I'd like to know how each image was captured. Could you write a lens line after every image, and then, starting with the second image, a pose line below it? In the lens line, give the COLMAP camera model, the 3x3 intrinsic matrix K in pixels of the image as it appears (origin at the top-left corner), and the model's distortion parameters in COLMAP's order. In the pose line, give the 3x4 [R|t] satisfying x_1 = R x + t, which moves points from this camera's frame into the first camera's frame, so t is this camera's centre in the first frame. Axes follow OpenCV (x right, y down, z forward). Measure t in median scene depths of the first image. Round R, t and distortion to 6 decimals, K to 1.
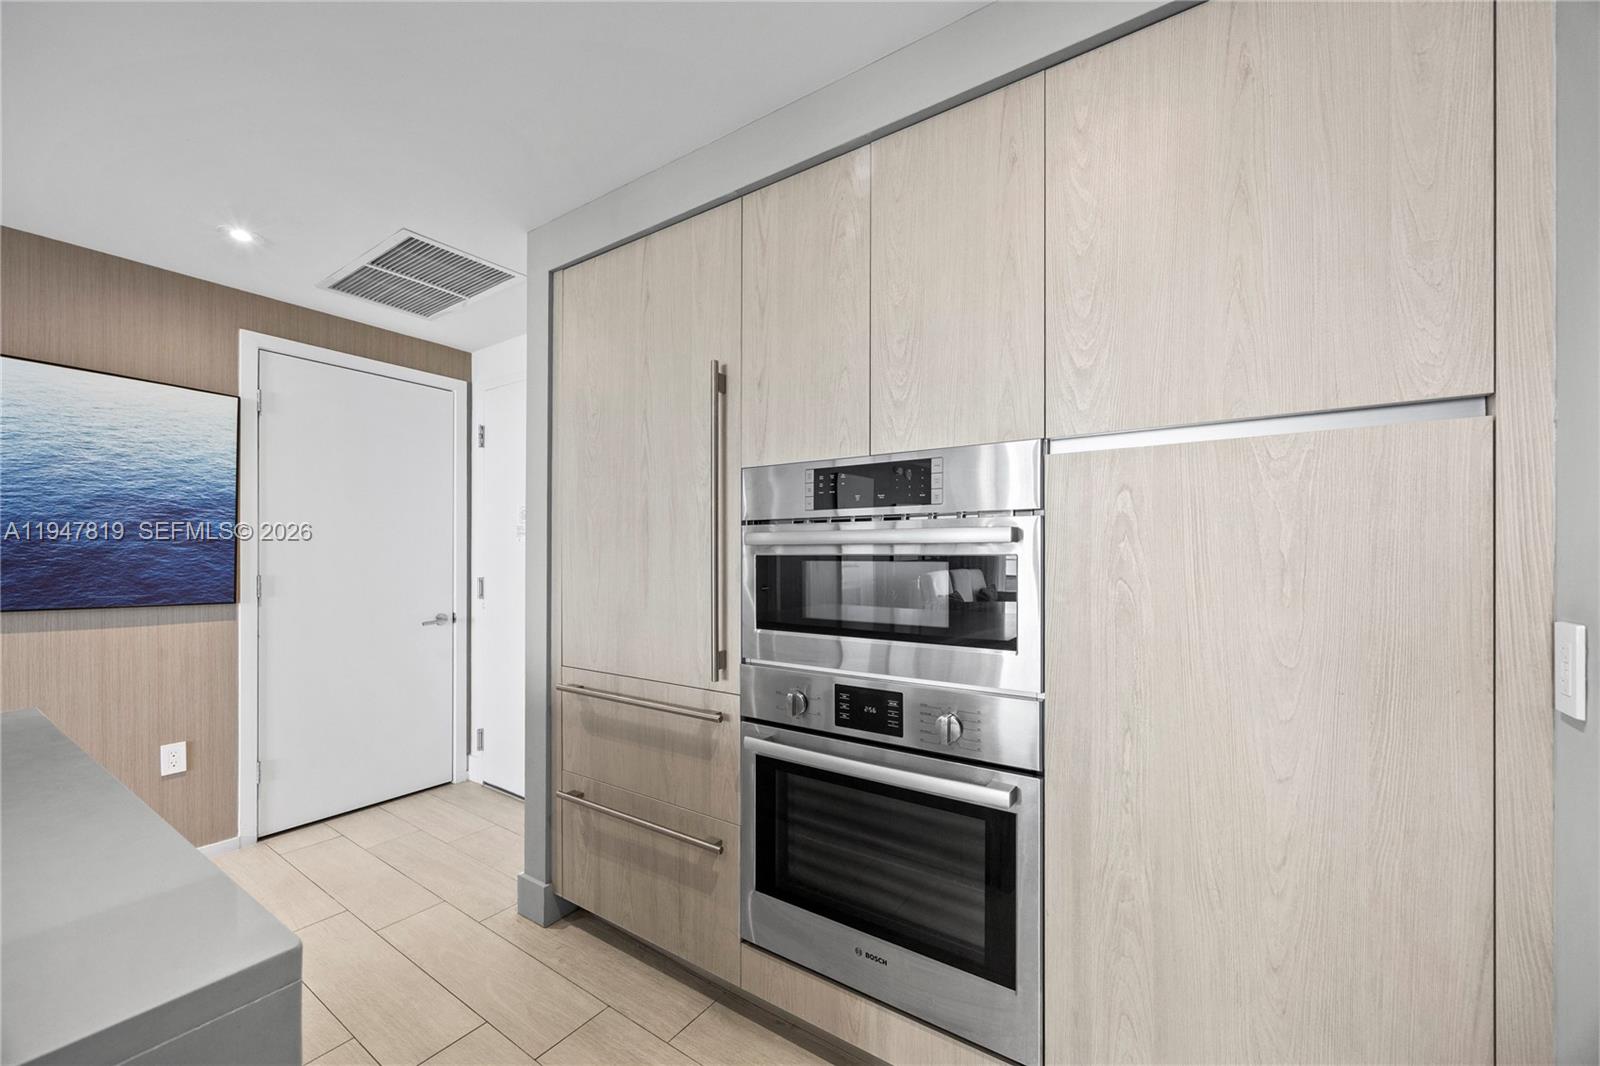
lens RADIAL K [[620.5, 0, 796.4], [0, 620.5, 560.2], [0, 0, 1]] dist [0.000678, 0.000383]
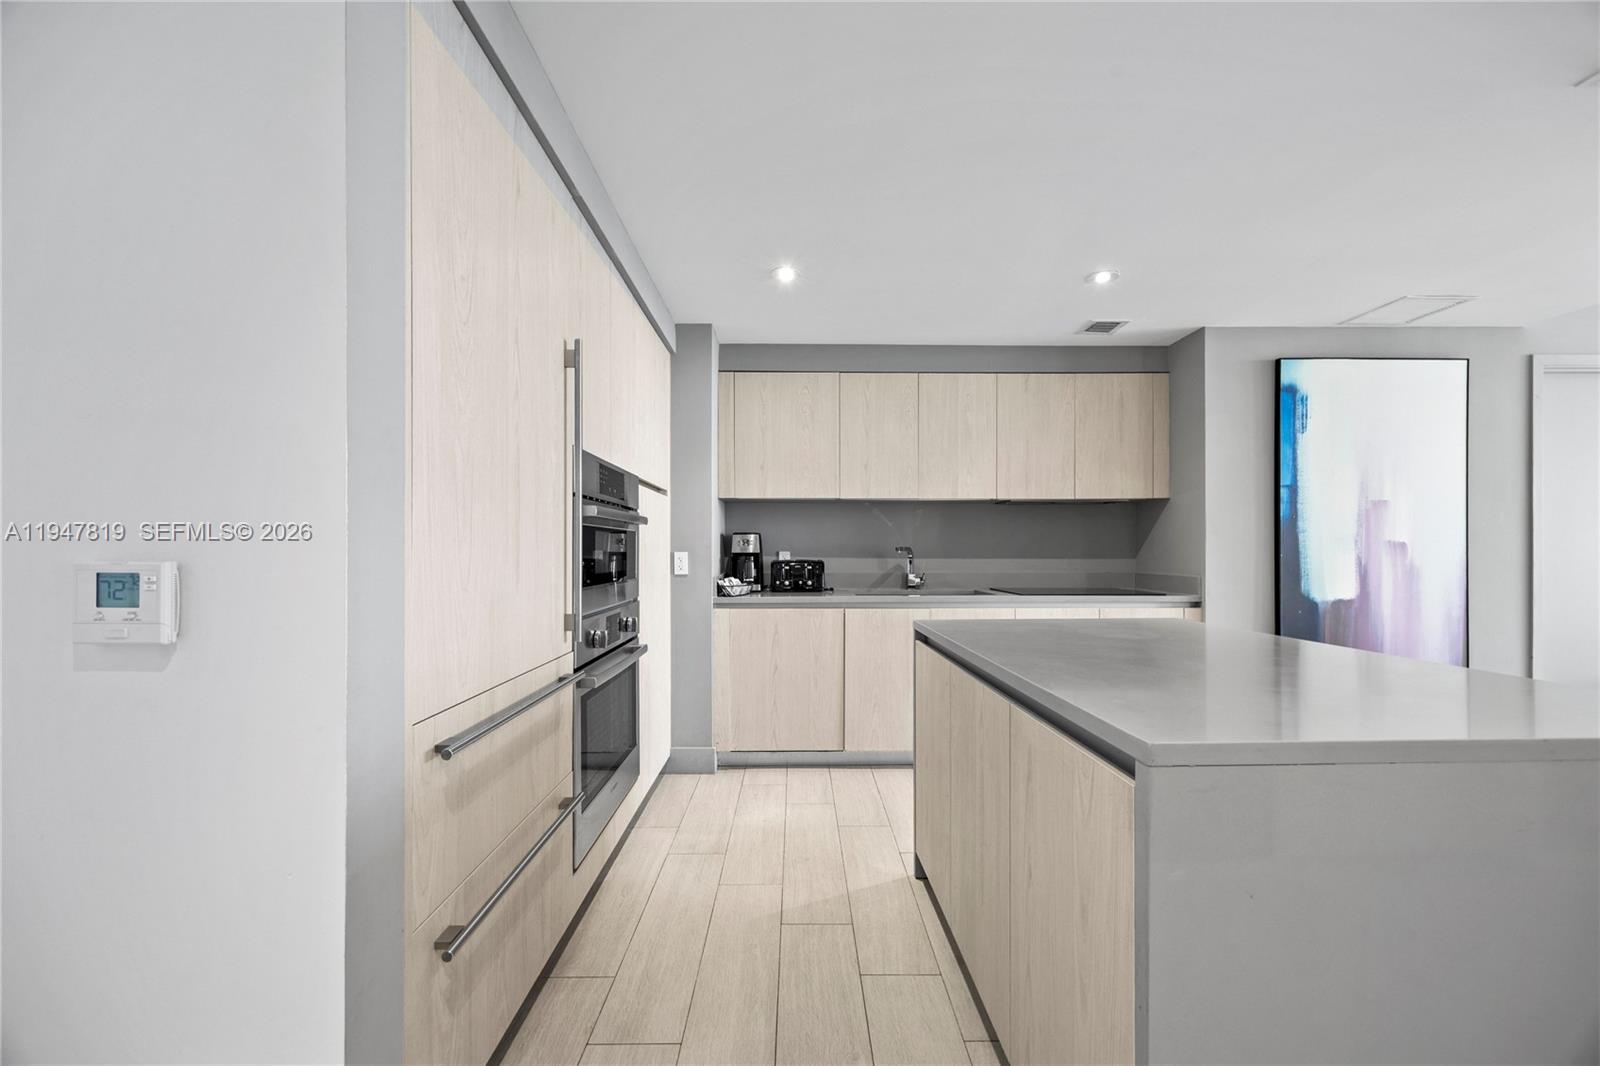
lens RADIAL K [[626.3, 0, 800.0], [0, 626.3, 543.5], [0, 0, 1]] dist [-0.000230, -0.000374]
pose [[-0.584059, 0.005892, 0.811690, -0.846455], [0.003483, 0.999983, -0.004753, 0.022259], [-0.811704, 0.000051, -0.584069, 0.909193]]
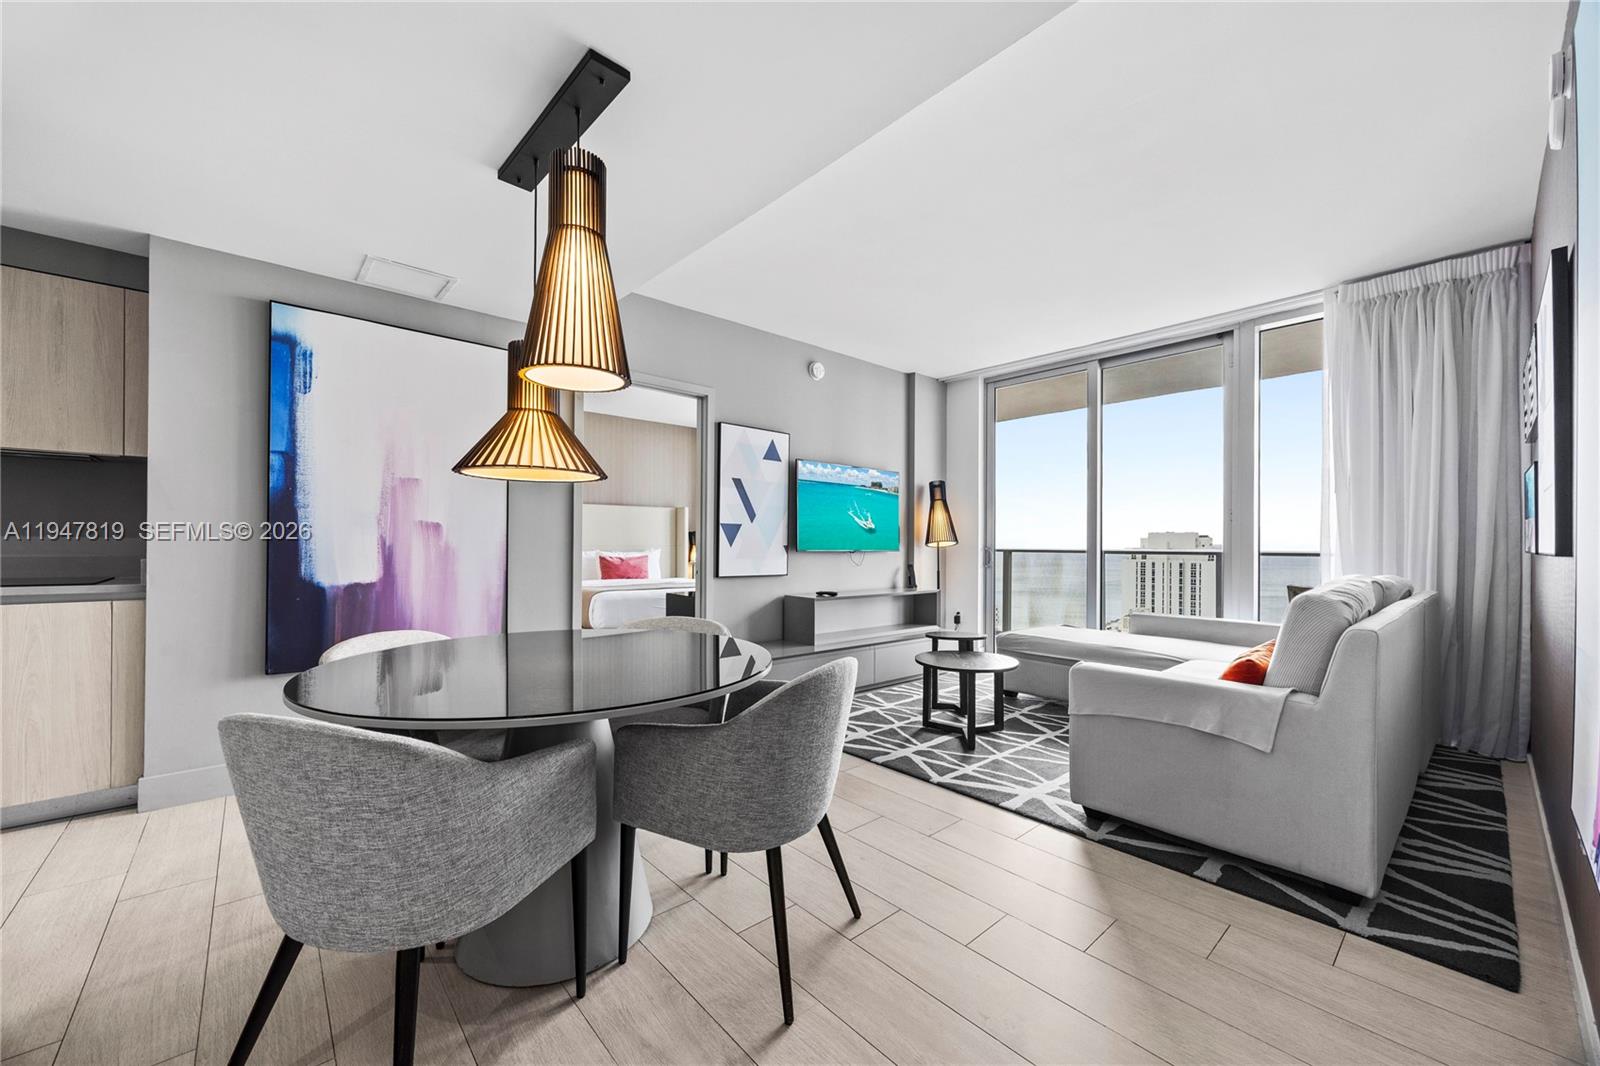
lens RADIAL K [[626.3, 0, 799.5], [0, 626.3, 543.7], [0, 0, 1]] dist [-0.000230, -0.000374]
pose [[-0.972538, -0.014265, 0.232305, -1.584009], [-0.014537, 0.999894, 0.000541, 0.050131], [-0.232288, -0.002851, -0.972643, 0.148333]]
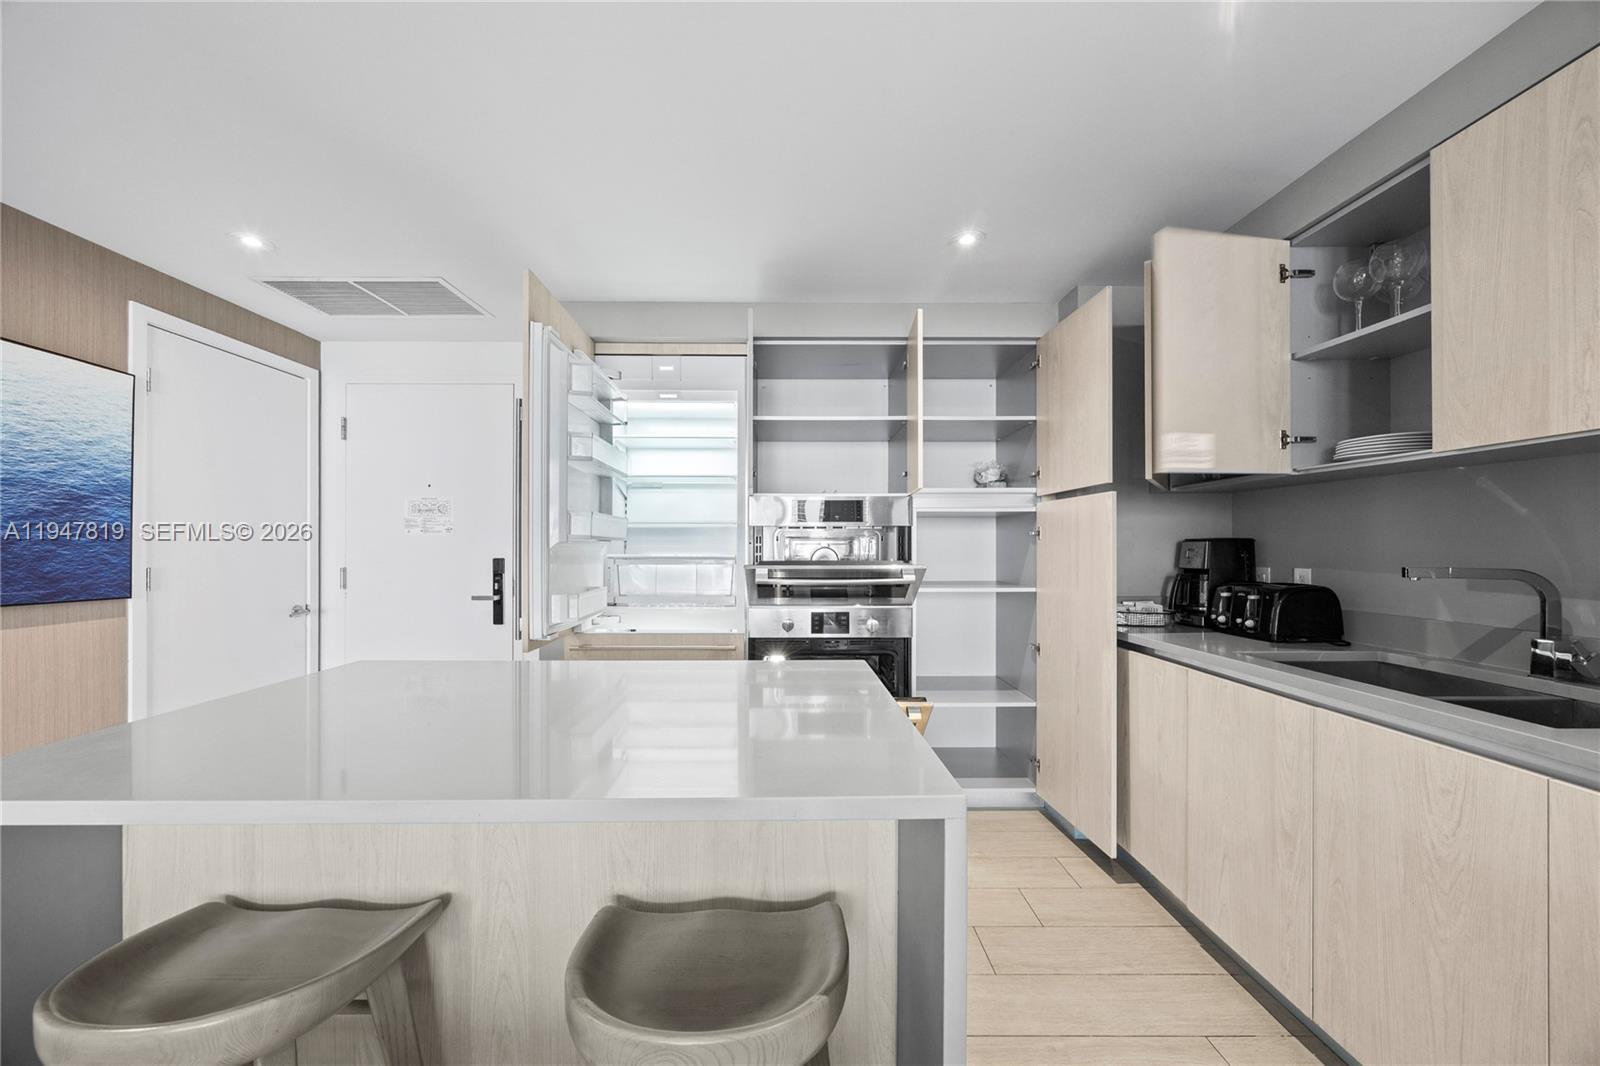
lens RADIAL K [[626.3, 0, 795.6], [0, 626.3, 552.5], [0, 0, 1]] dist [-0.000230, -0.000374]
pose [[0.822456, -0.007588, 0.568778, -0.662325], [0.005265, 0.999970, 0.005727, 0.001470], [-0.568804, -0.001716, 0.822471, -0.350738]]
